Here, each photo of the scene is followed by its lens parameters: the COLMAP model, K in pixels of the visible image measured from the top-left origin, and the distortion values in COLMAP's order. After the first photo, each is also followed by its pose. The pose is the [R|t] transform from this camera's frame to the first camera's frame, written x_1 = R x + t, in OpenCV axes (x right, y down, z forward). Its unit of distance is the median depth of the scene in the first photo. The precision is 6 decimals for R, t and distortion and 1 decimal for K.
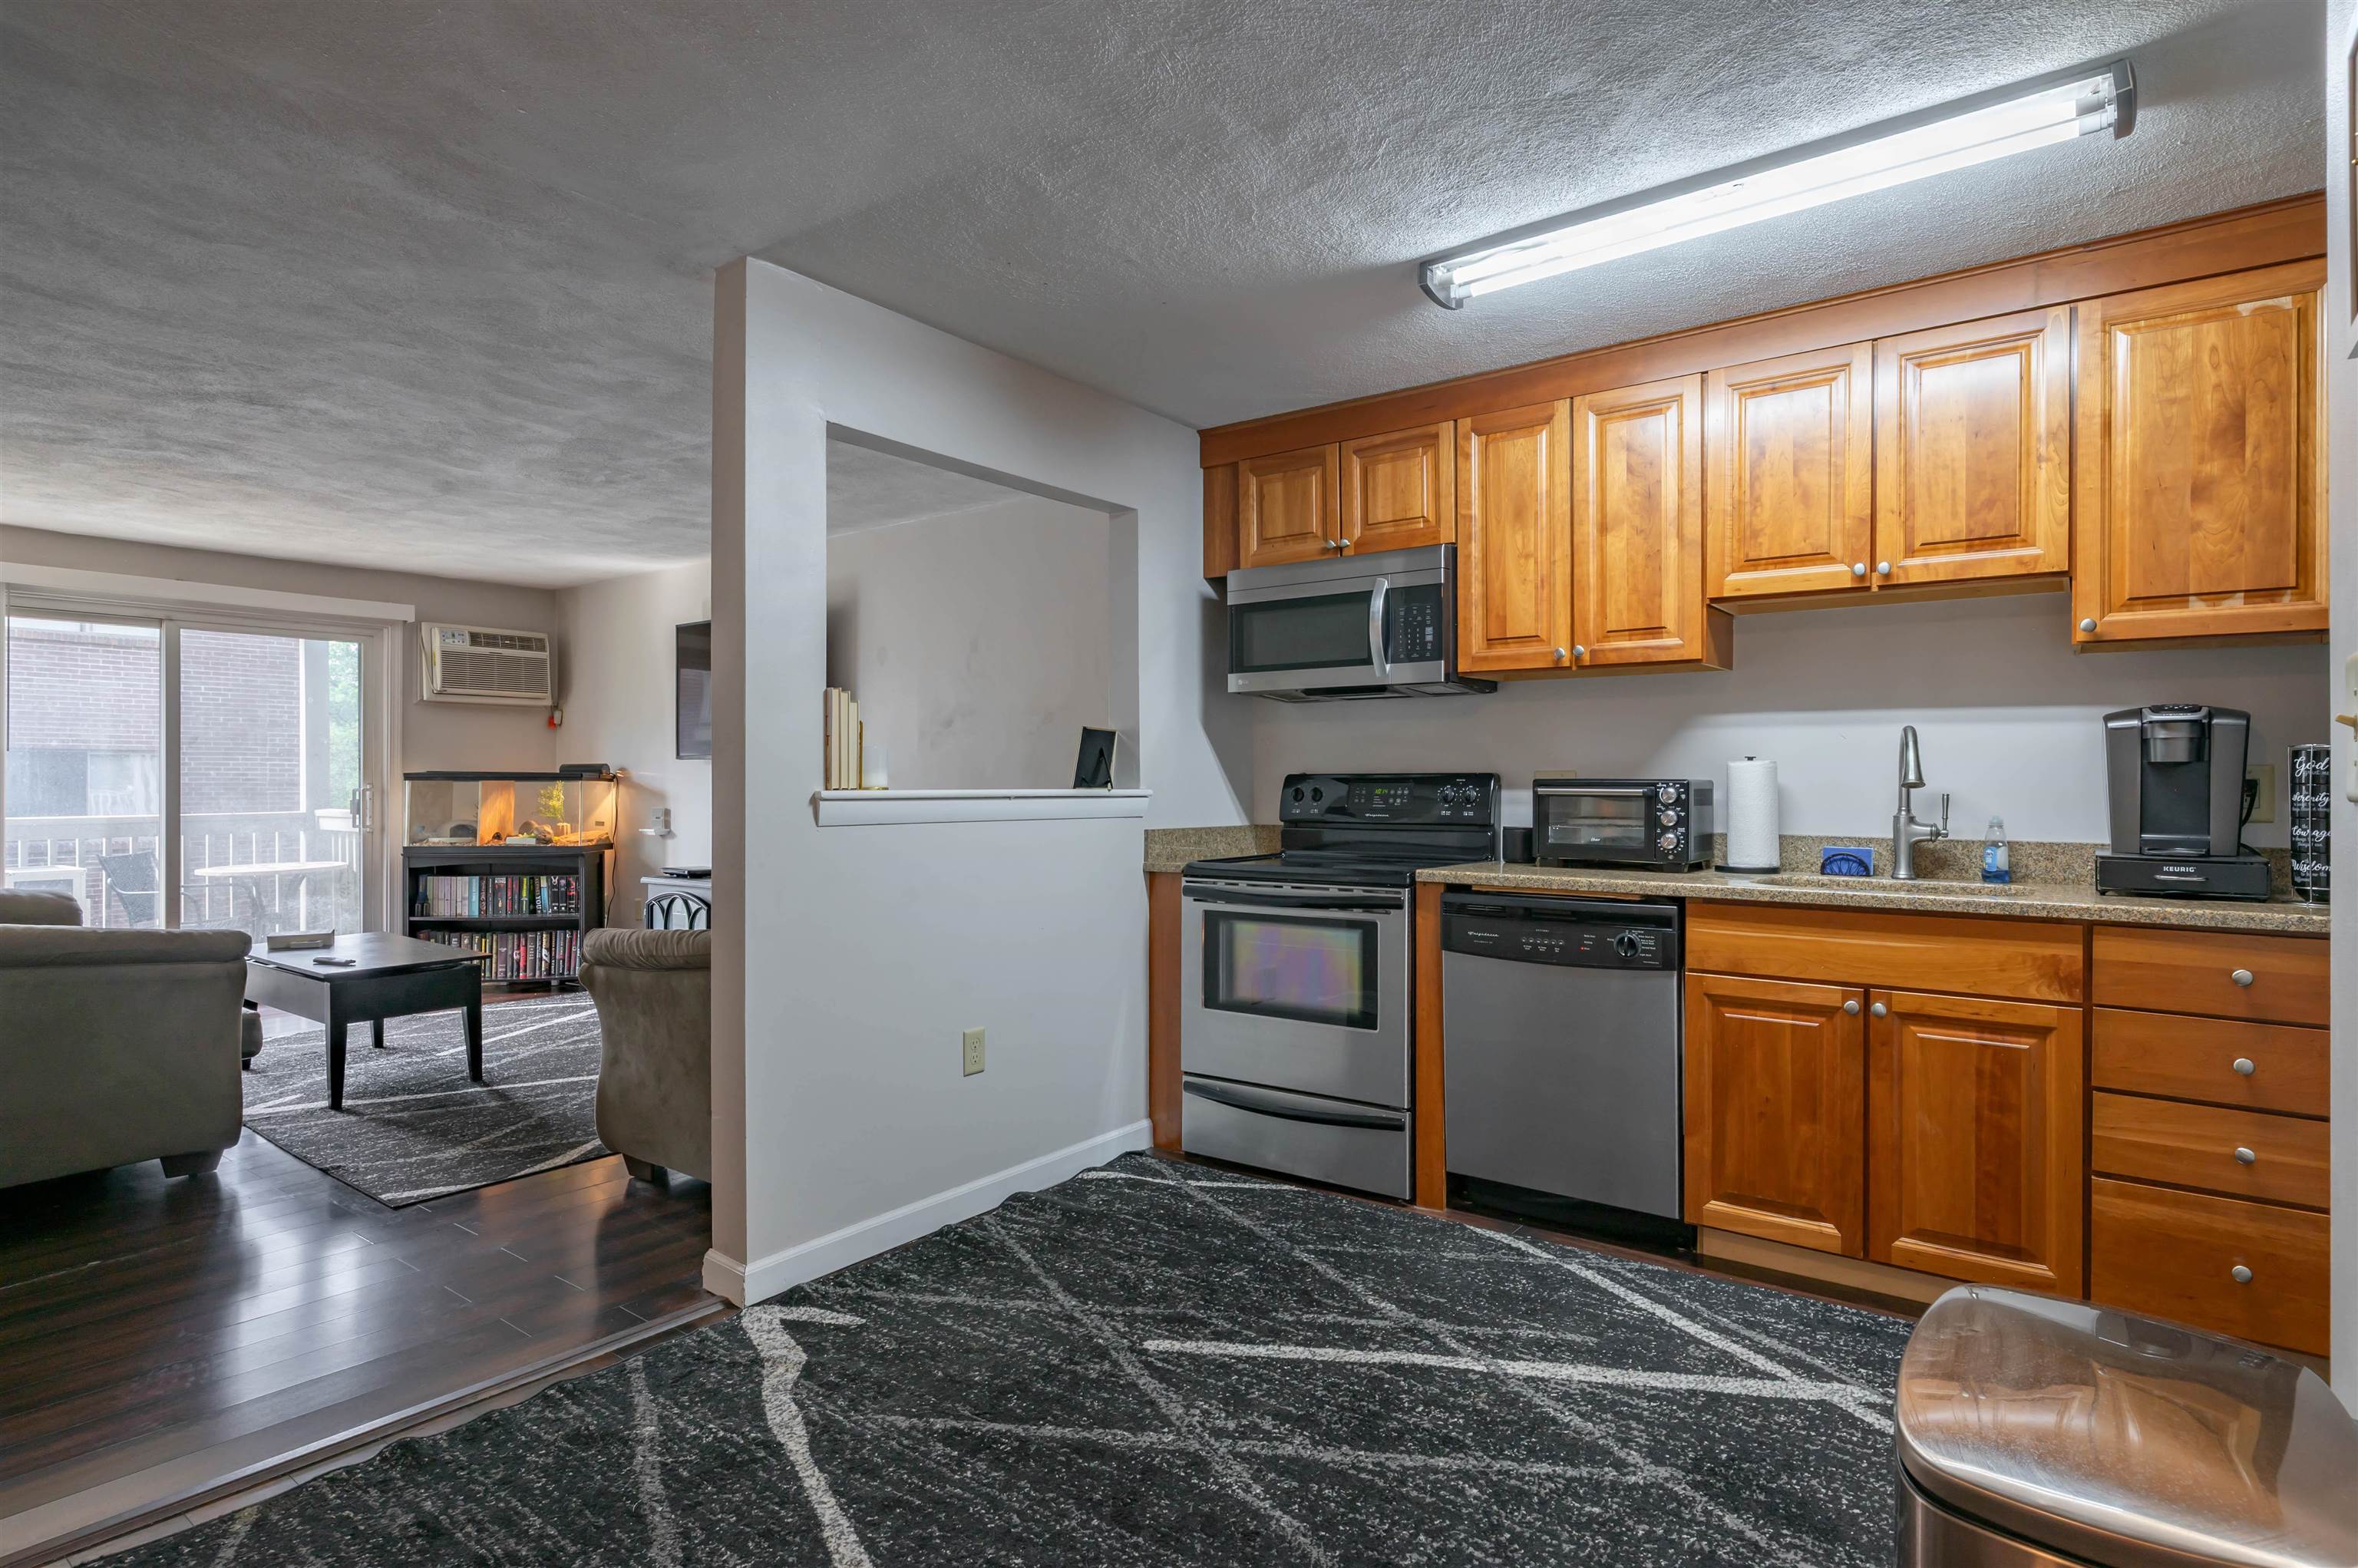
lens RADIAL K [[1223.9, 0, 1181.7], [0, 1223.9, 776.4], [0, 0, 1]] dist [-0.001344, 0.000270]
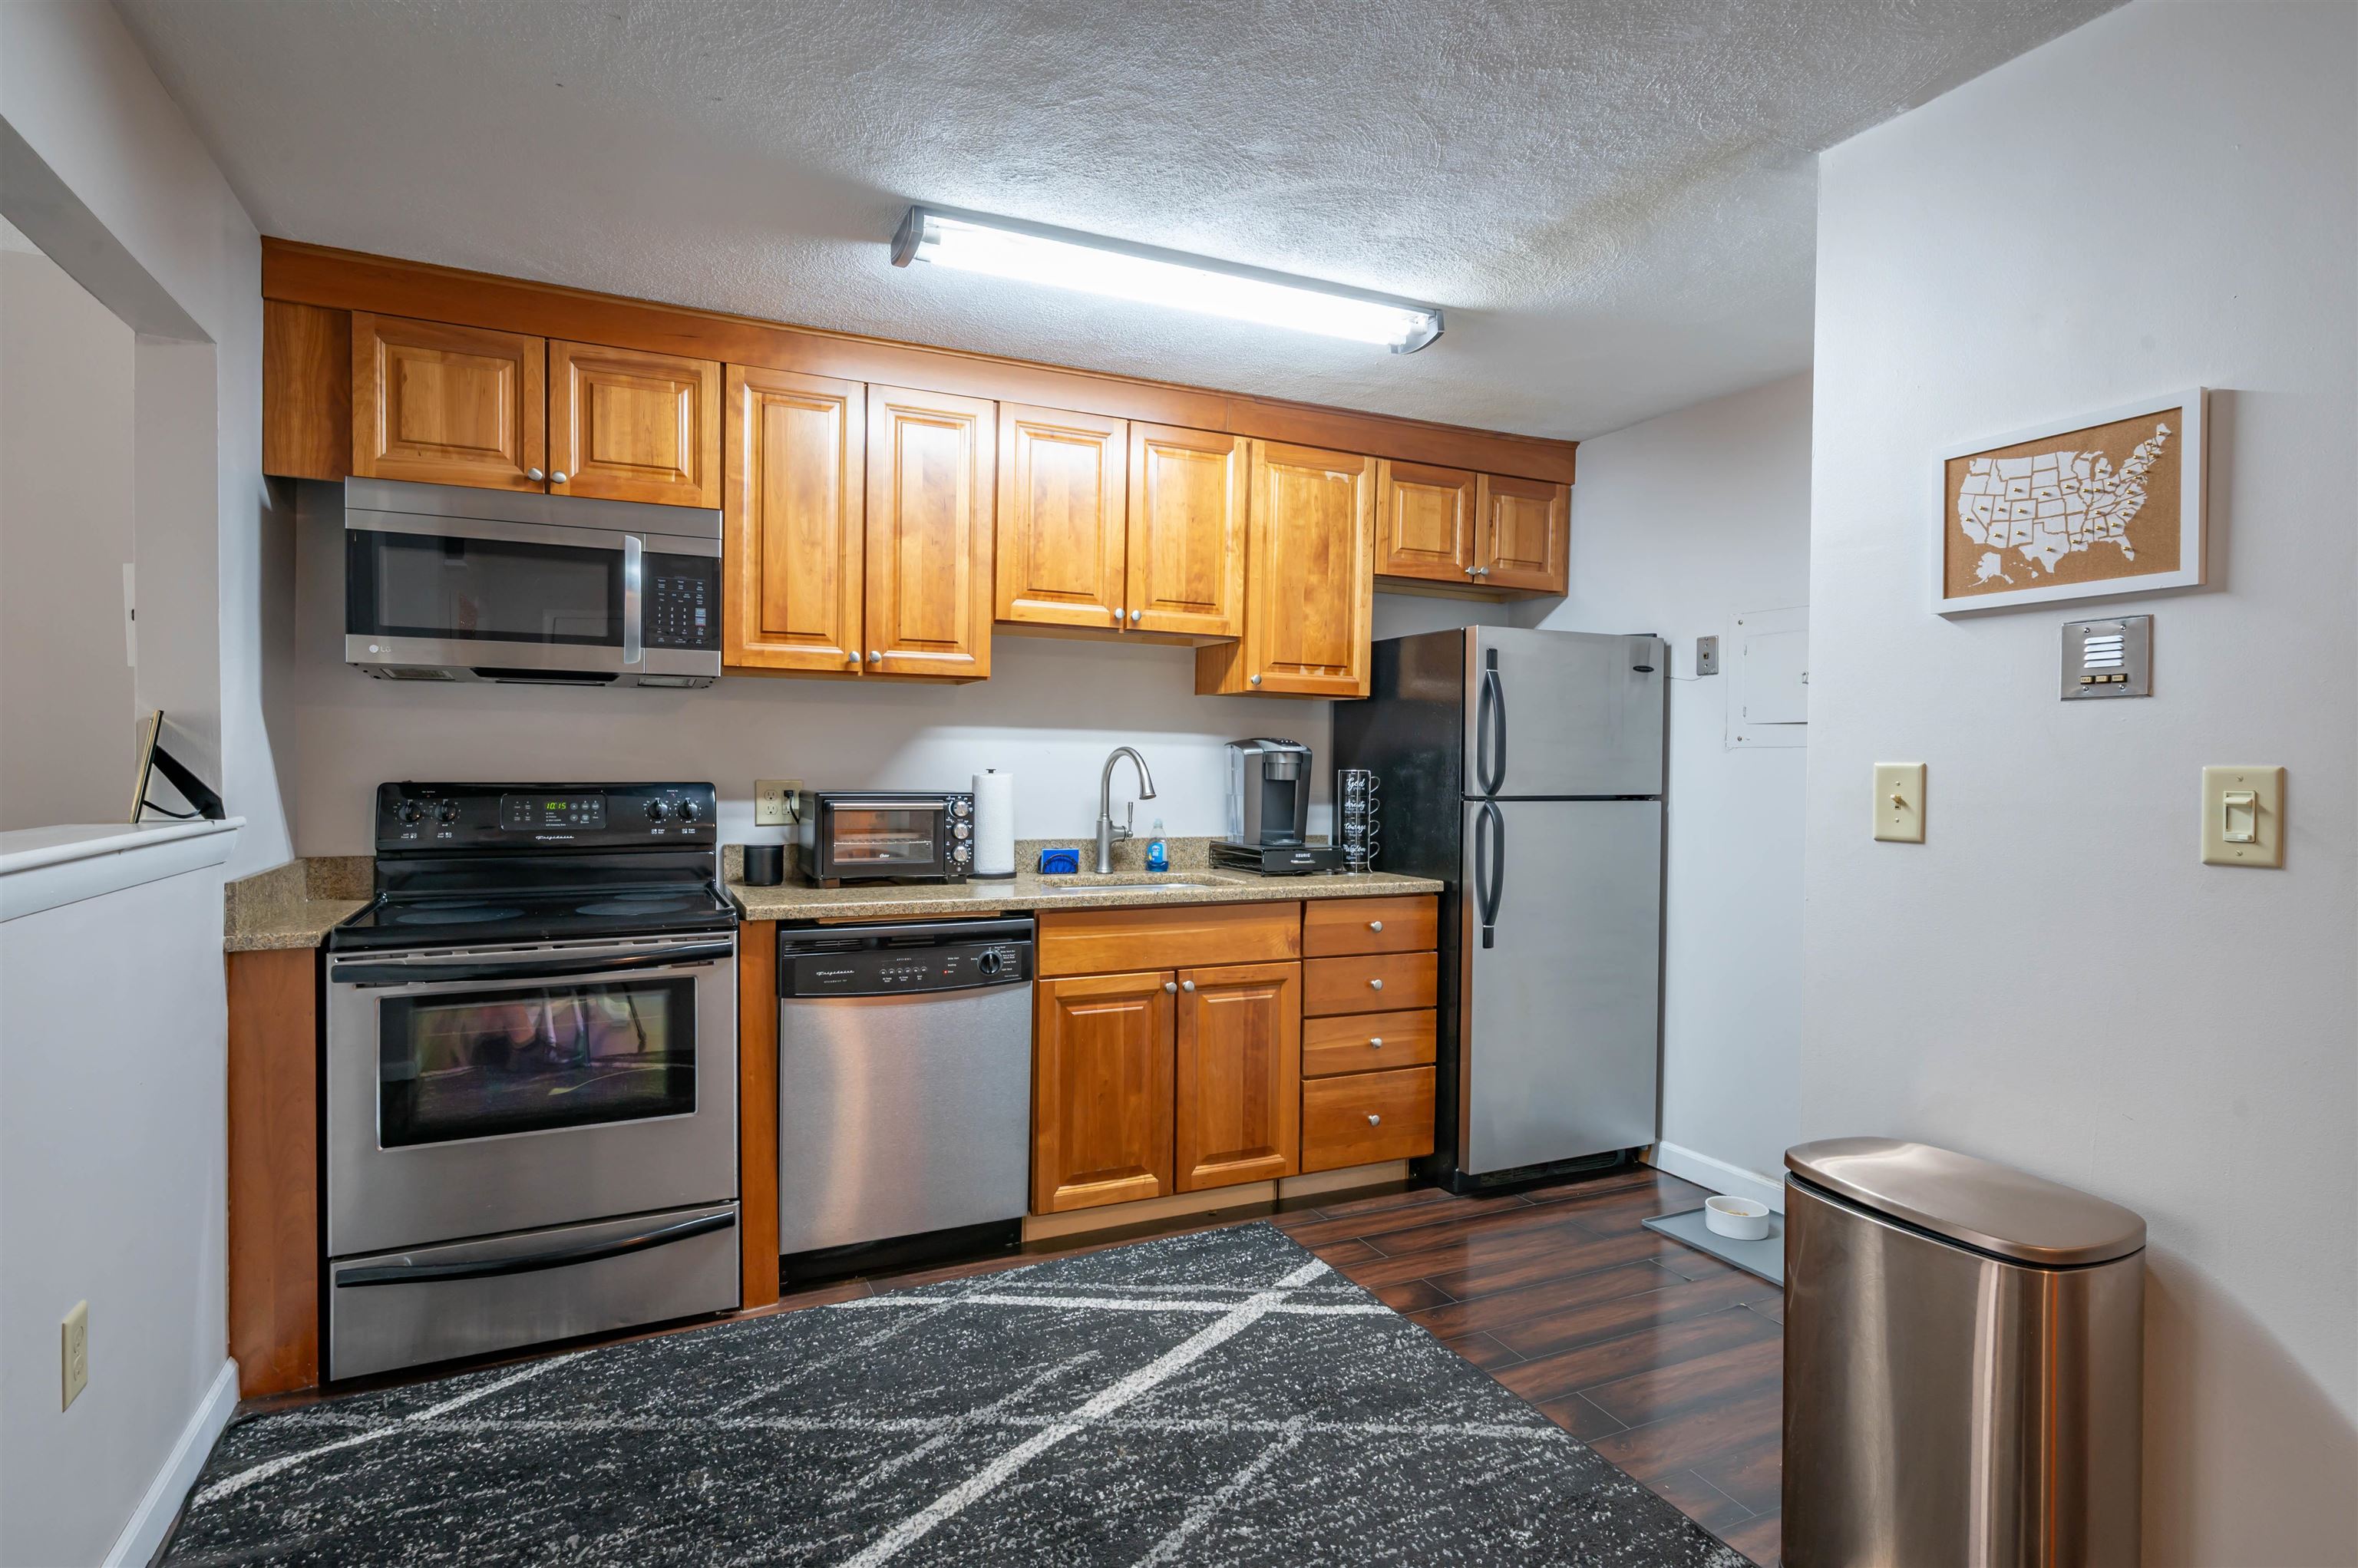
lens RADIAL K [[1223.9, 0, 1186.3], [0, 1223.9, 774.9], [0, 0, 1]] dist [-0.001344, 0.000270]
pose [[0.457155, -0.007886, 0.889352, -0.454323], [-0.015312, 0.999743, 0.016736, -0.035135], [-0.889255, -0.021269, 0.456916, 0.402039]]
